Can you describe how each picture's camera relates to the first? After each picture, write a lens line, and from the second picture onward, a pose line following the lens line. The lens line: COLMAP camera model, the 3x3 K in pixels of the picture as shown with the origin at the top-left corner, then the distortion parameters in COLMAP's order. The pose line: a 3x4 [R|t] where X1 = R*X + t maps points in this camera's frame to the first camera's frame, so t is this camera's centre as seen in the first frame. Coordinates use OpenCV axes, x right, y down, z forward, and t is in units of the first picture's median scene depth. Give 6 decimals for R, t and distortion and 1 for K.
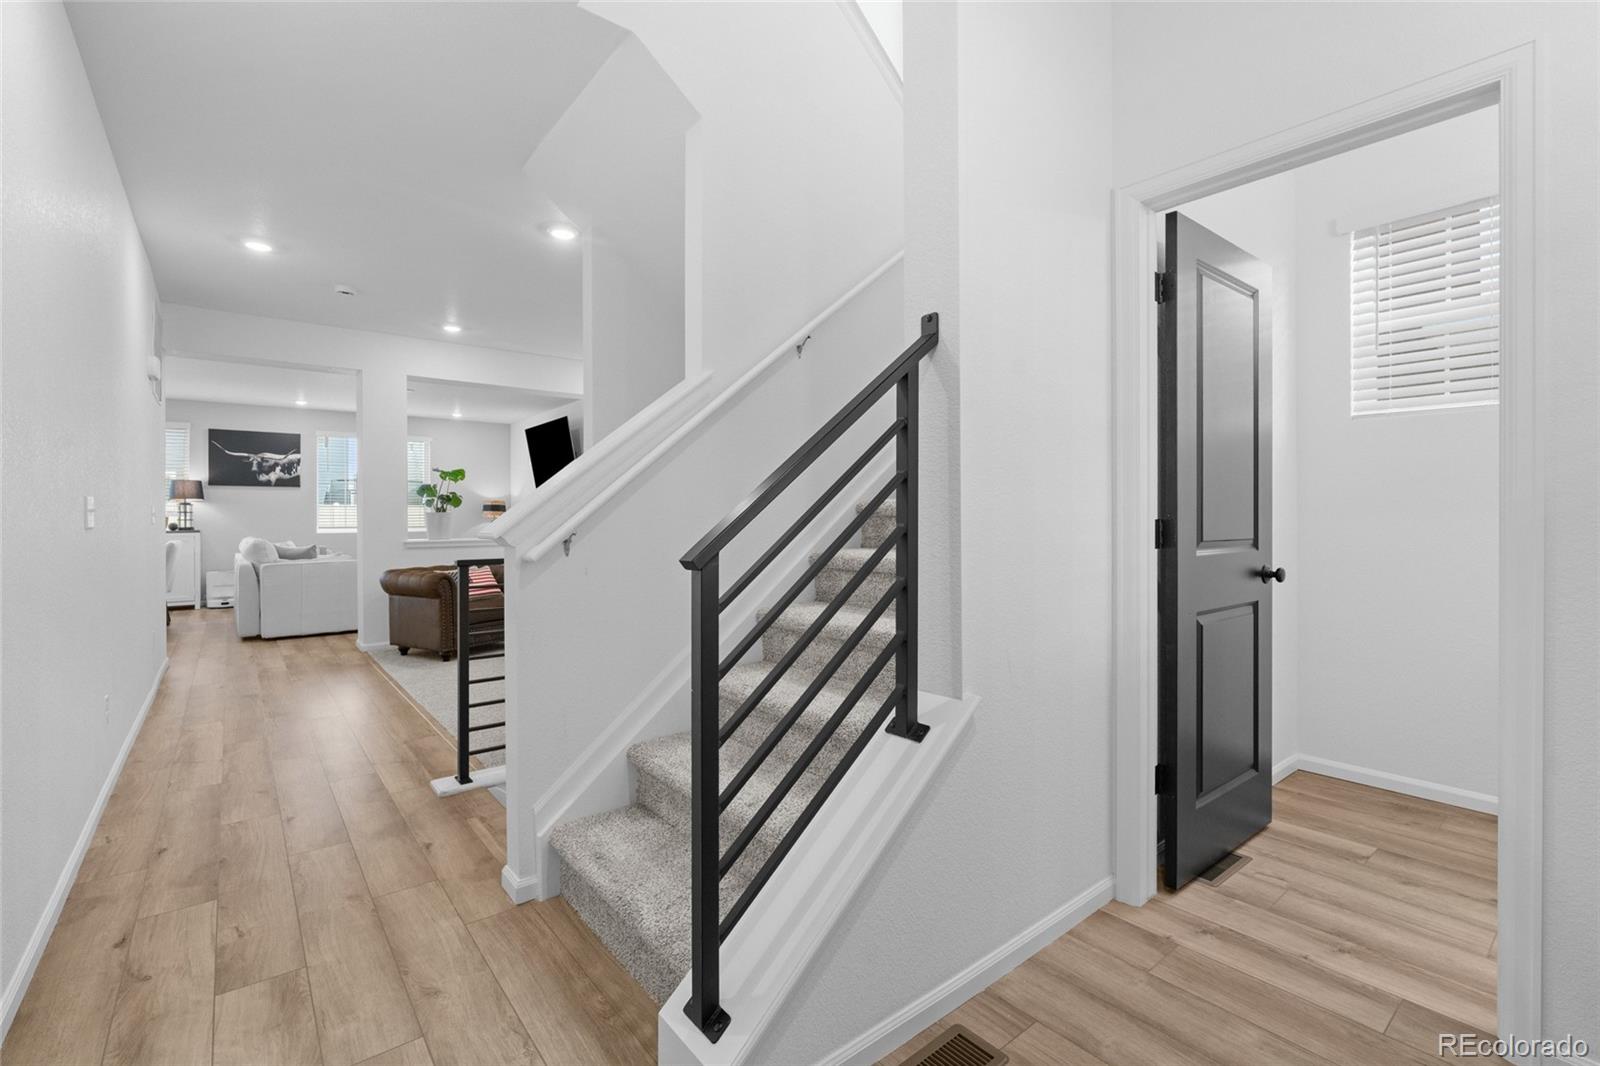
lens RADIAL K [[708.1, 0, 794.0], [0, 708.1, 520.9], [0, 0, 1]] dist [-0.006276, 0.000607]
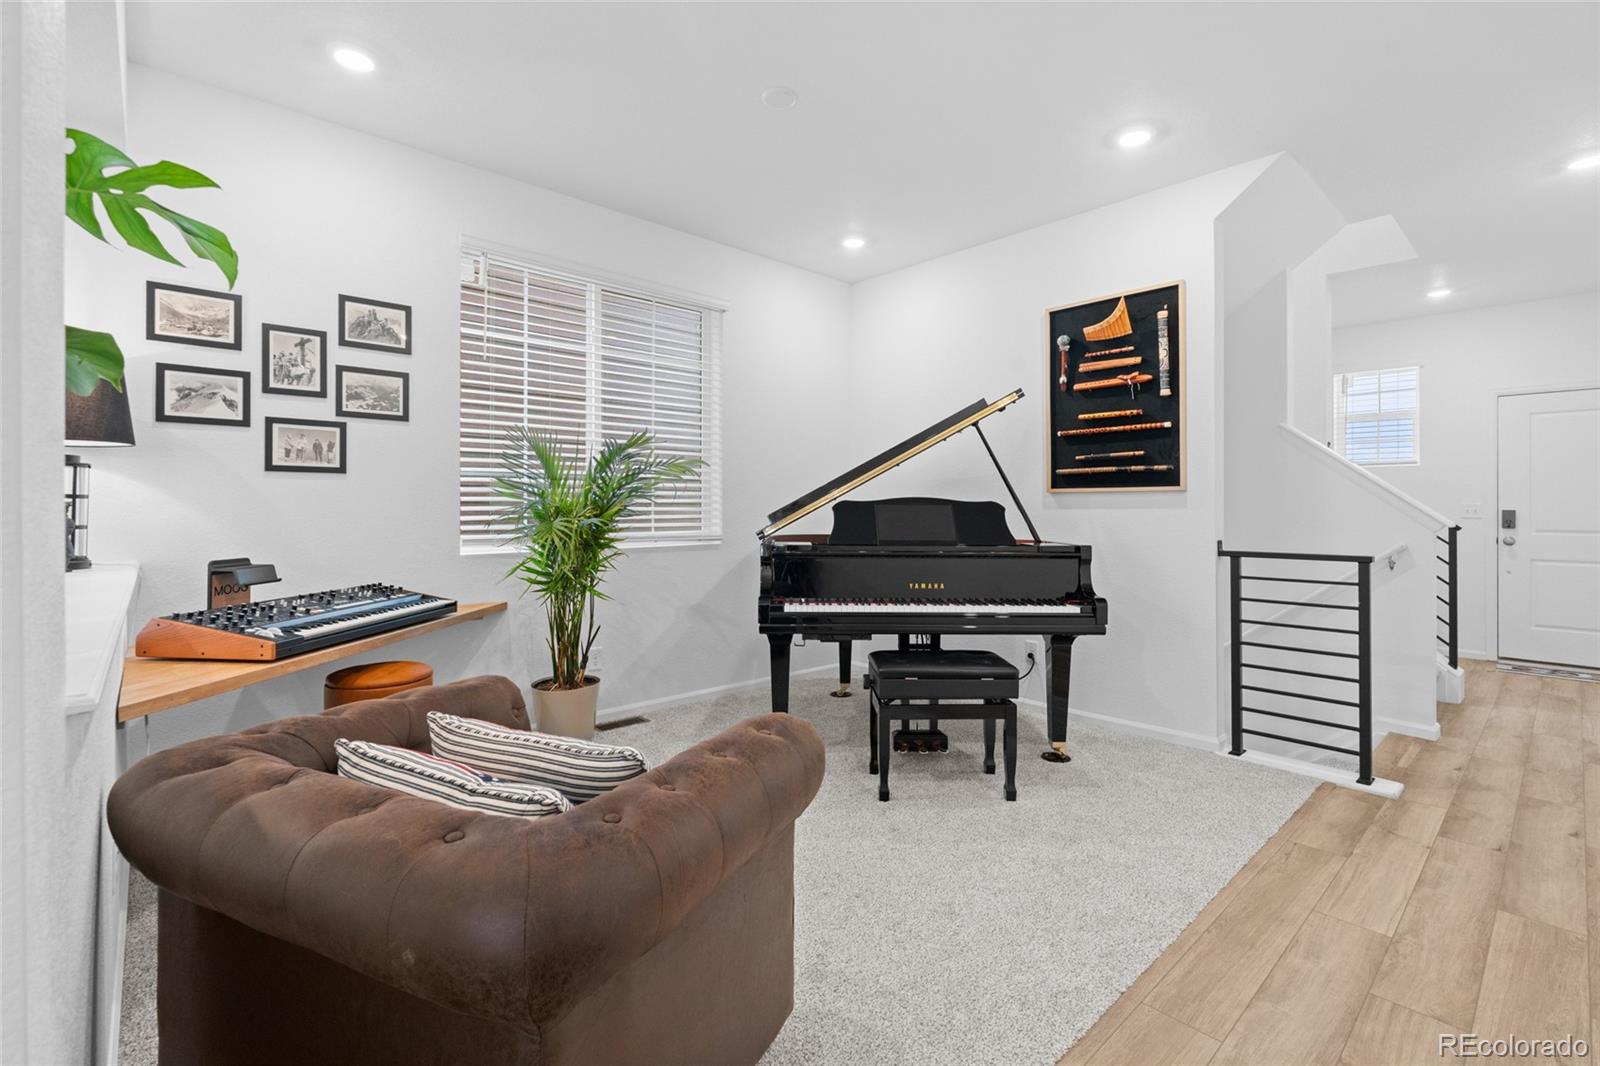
lens RADIAL K [[708.1, 0, 810.1], [0, 708.1, 509.1], [0, 0, 1]] dist [-0.006276, 0.000607]
pose [[-0.070249, 0.004066, 0.997521, -0.447011], [0.001222, 0.999991, -0.003990, -0.001384], [-0.997529, 0.000938, -0.070254, 0.591062]]
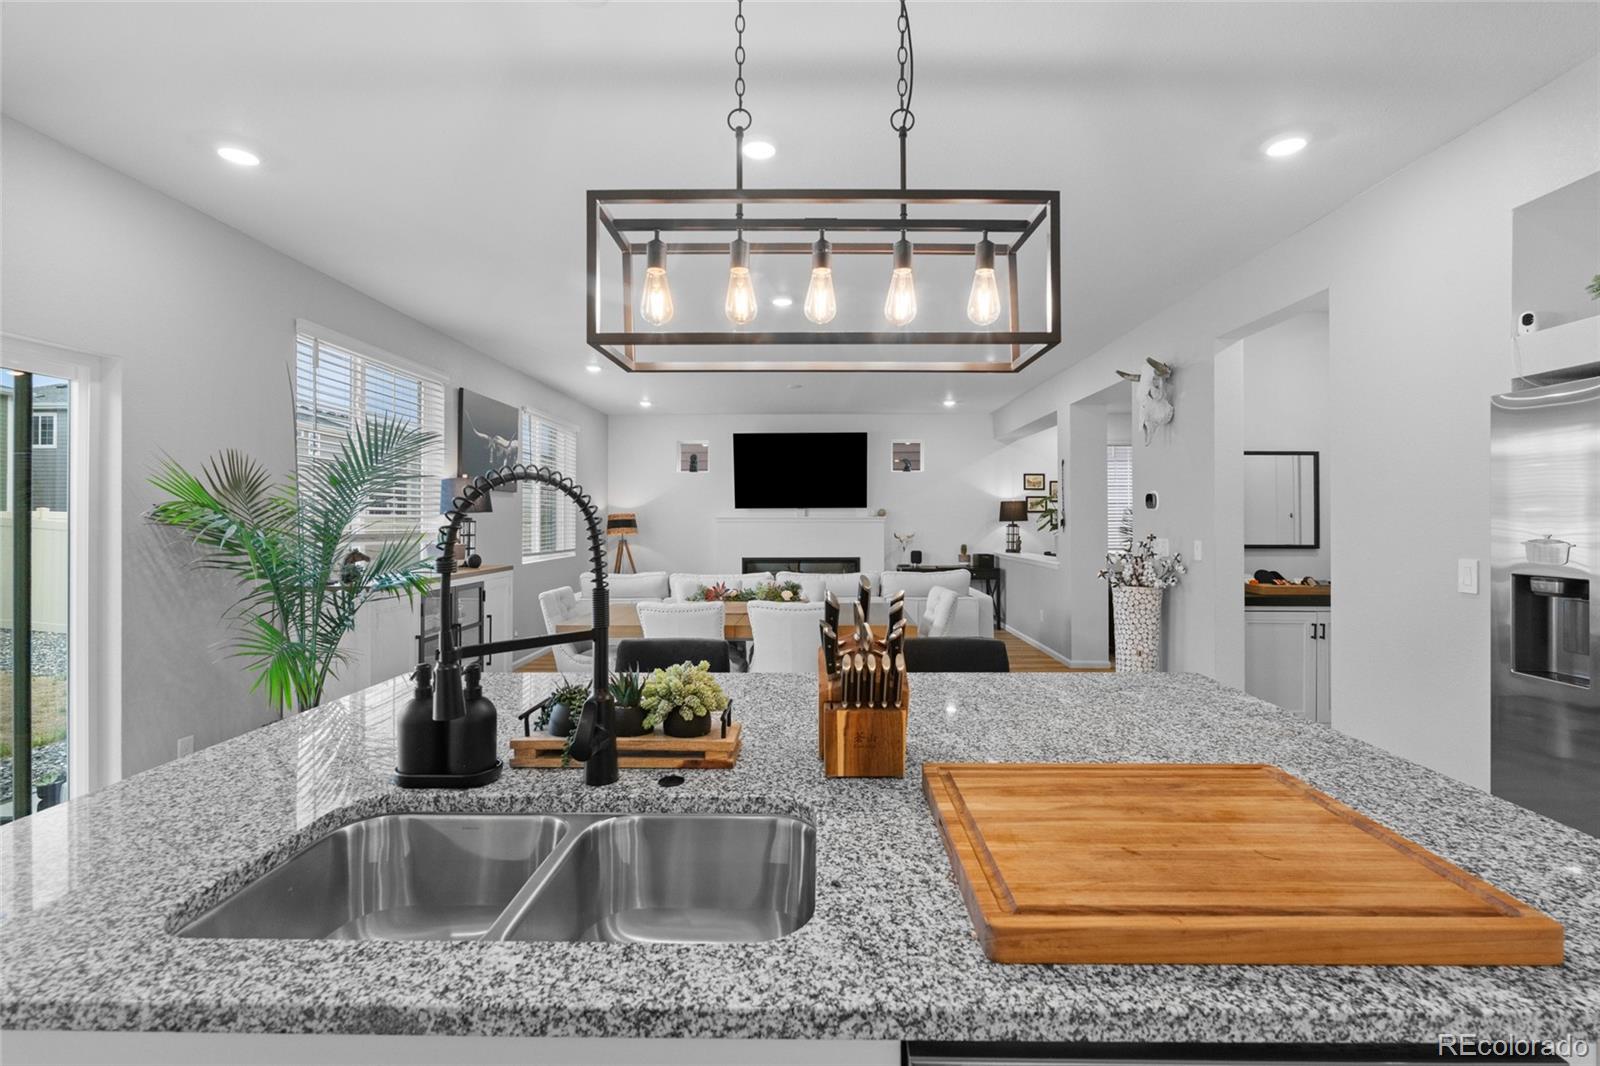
lens RADIAL K [[708.1, 0, 807.5], [0, 708.1, 513.7], [0, 0, 1]] dist [-0.006276, 0.000607]
pose [[0.634735, 0.010824, 0.772654, -1.122652], [-0.000816, 0.999911, -0.013337, -0.022338], [-0.772729, 0.007835, 0.634688, 0.431641]]
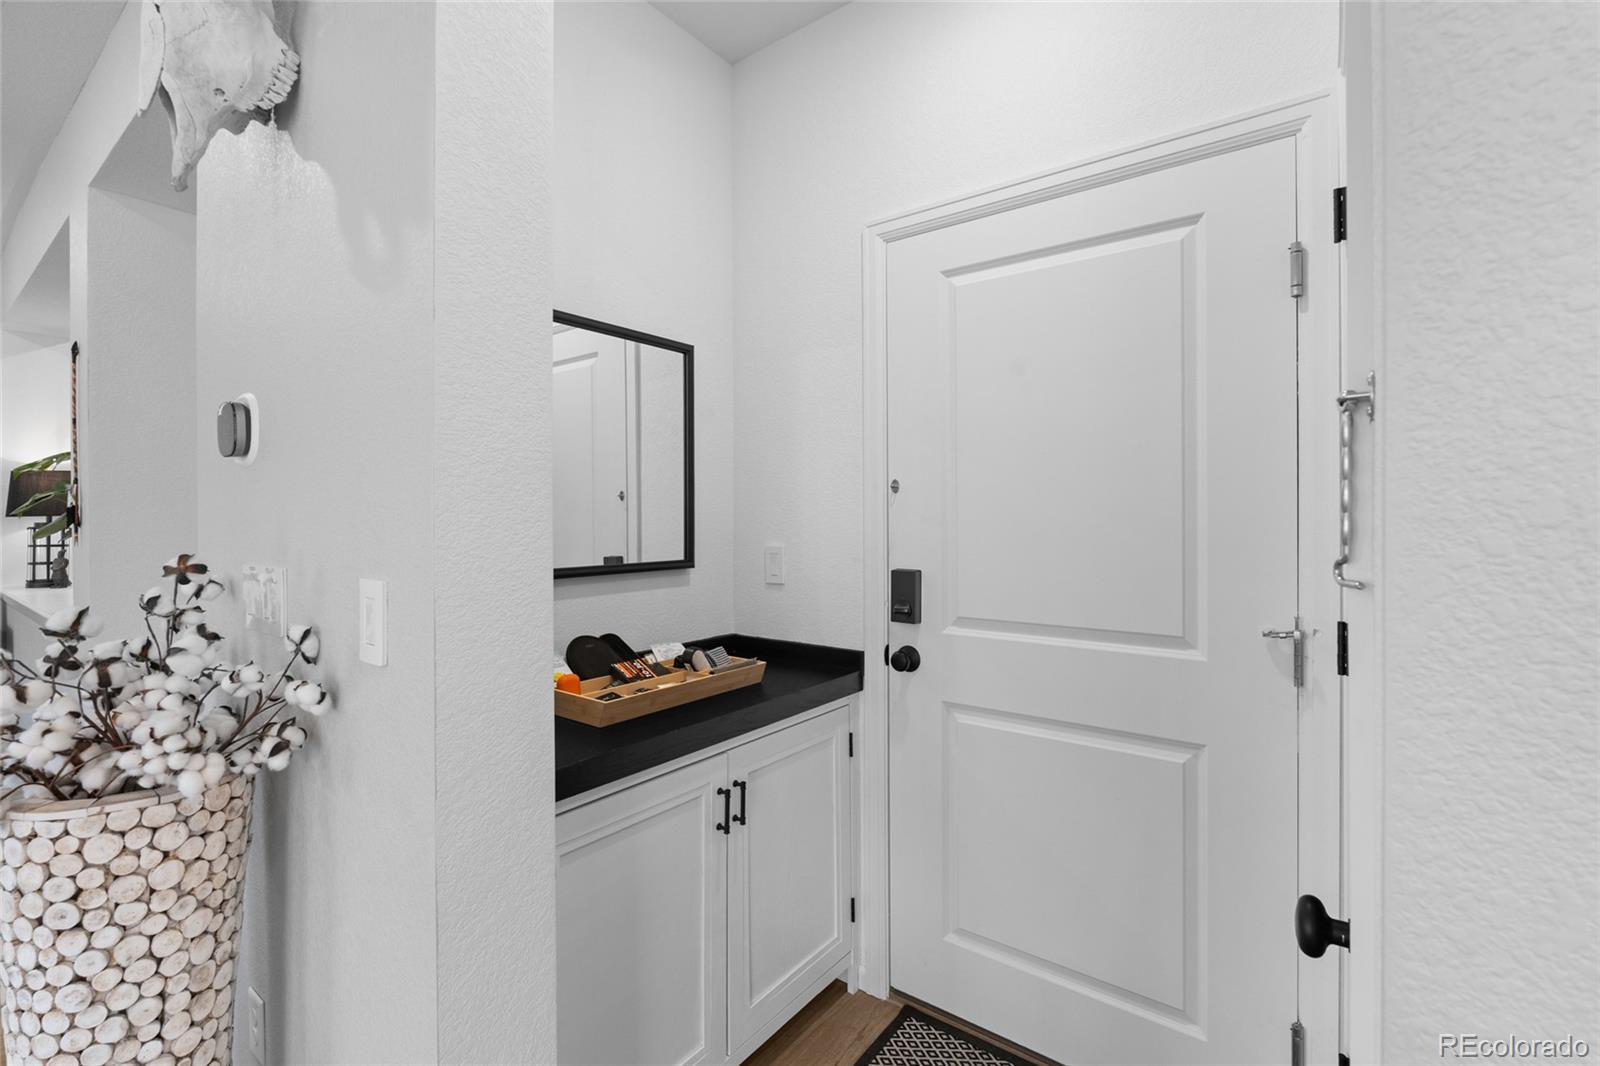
lens RADIAL K [[708.1, 0, 810.0], [0, 708.1, 519.7], [0, 0, 1]] dist [-0.006276, 0.000607]
pose [[-0.253271, 0.000148, 0.967395, -0.725219], [0.009160, 0.999956, 0.002245, -0.019873], [-0.967352, 0.009430, -0.253261, 0.490222]]
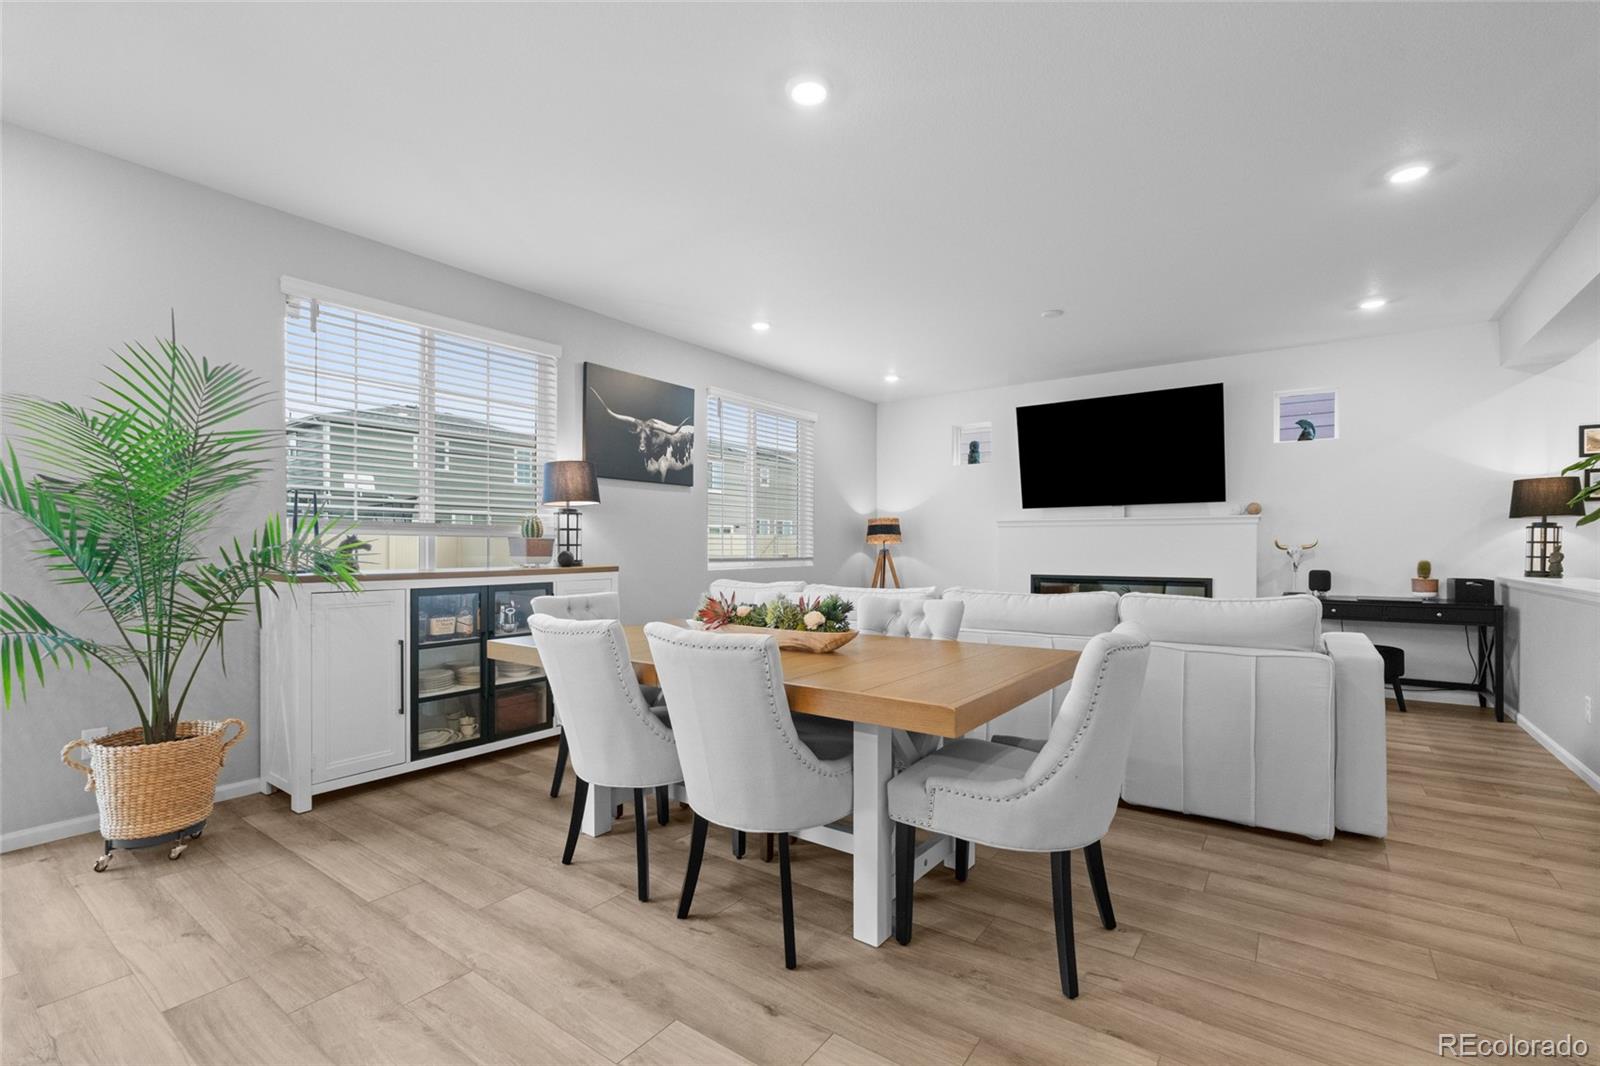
lens RADIAL K [[708.1, 0, 804.6], [0, 708.1, 547.3], [0, 0, 1]] dist [-0.006276, 0.000607]
pose [[0.962276, 0.004818, 0.272032, -0.837922], [-0.005027, 0.999987, 0.000073, -0.001049], [-0.272028, -0.001438, 0.962288, 0.490702]]
